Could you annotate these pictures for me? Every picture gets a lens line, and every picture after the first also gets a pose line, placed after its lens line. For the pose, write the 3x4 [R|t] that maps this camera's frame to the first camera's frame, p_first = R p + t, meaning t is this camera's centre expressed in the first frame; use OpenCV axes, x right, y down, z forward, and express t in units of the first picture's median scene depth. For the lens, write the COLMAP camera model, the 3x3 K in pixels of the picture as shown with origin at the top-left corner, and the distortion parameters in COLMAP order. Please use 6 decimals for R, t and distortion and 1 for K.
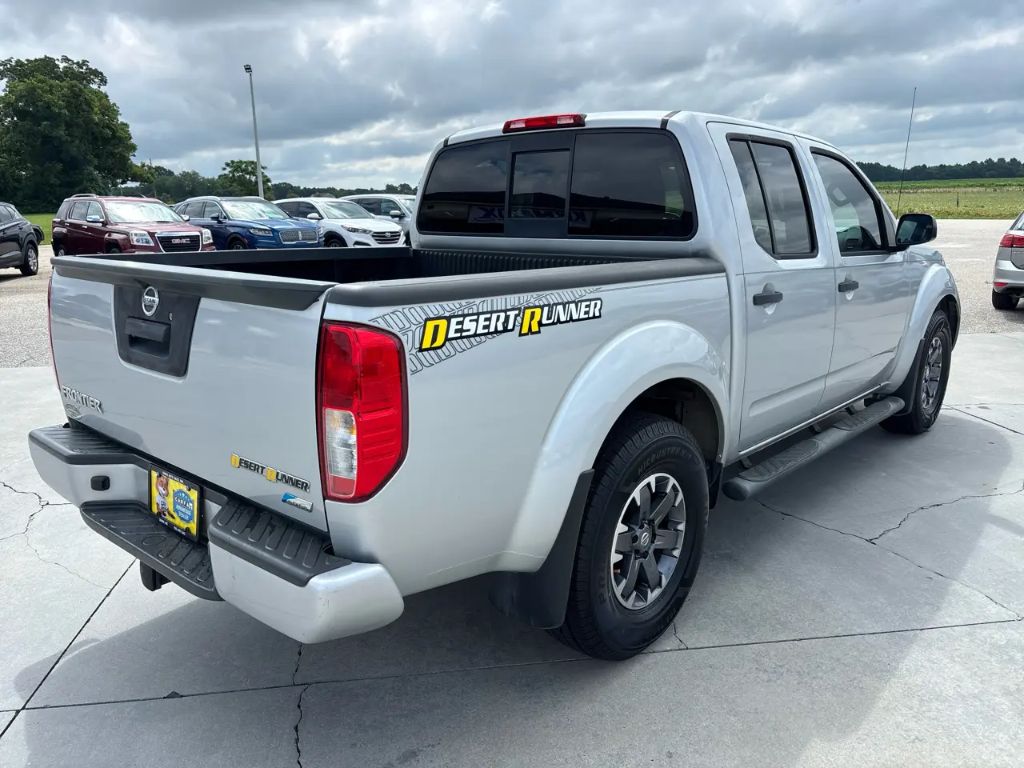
lens RADIAL K [[777.6, 0, 506.8], [0, 777.6, 387.2], [0, 0, 1]] dist [0.045916, -0.049380]
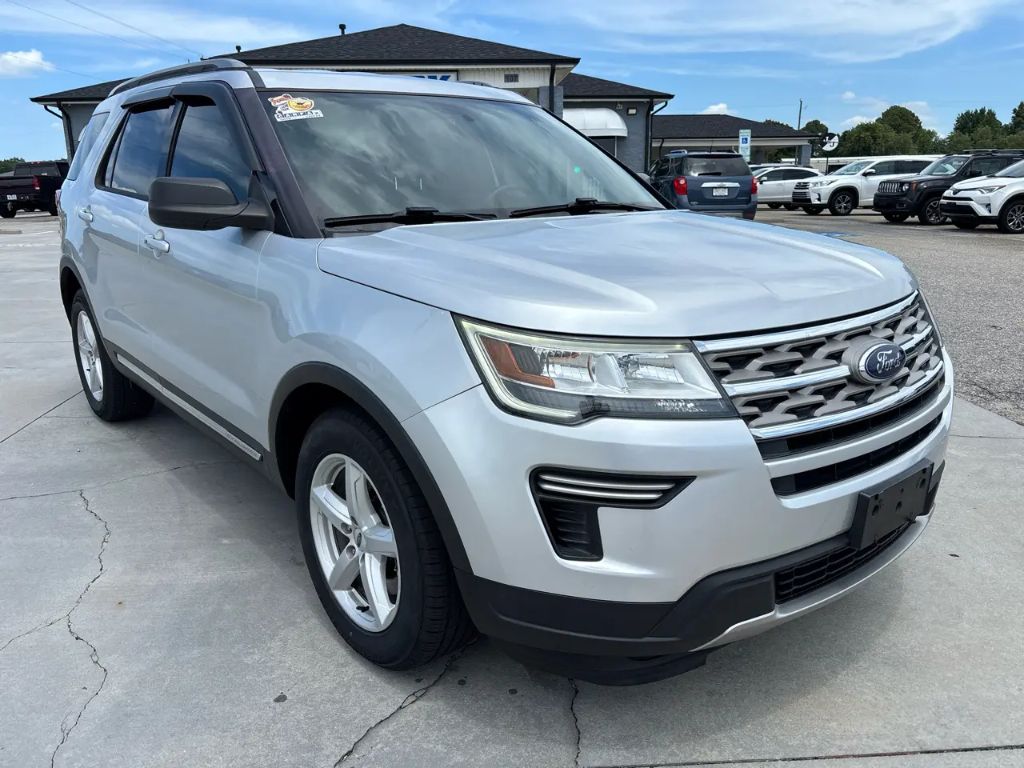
lens RADIAL K [[777.6, 0, 507.1], [0, 777.6, 378.7], [0, 0, 1]] dist [0.045916, -0.049380]
pose [[-0.059829, 0.274096, -0.959839, 1.537755], [-0.227451, 0.932524, 0.280473, -0.388962], [0.971950, 0.235097, 0.006552, 1.696441]]
